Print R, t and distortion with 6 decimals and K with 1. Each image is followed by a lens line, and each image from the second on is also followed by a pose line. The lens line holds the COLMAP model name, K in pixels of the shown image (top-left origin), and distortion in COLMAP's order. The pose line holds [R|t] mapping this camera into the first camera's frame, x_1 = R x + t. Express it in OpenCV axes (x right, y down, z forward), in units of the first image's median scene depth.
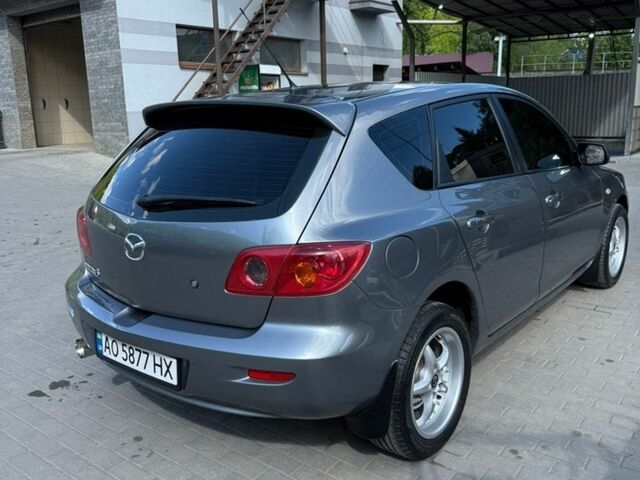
lens RADIAL K [[599.5, 0, 320.0], [0, 599.5, 240.0], [0, 0, 1]] dist [0.136553, -0.258694]
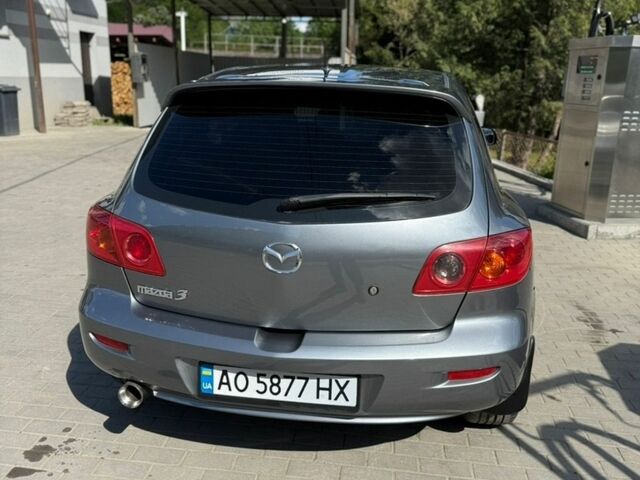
lens RADIAL K [[599.5, 0, 320.0], [0, 599.5, 240.0], [0, 0, 1]] dist [0.136553, -0.258694]
pose [[0.858700, -0.095781, 0.503449, -0.650991], [0.075728, 0.995310, 0.060192, -0.056211], [-0.506853, -0.013562, 0.861926, 0.244330]]
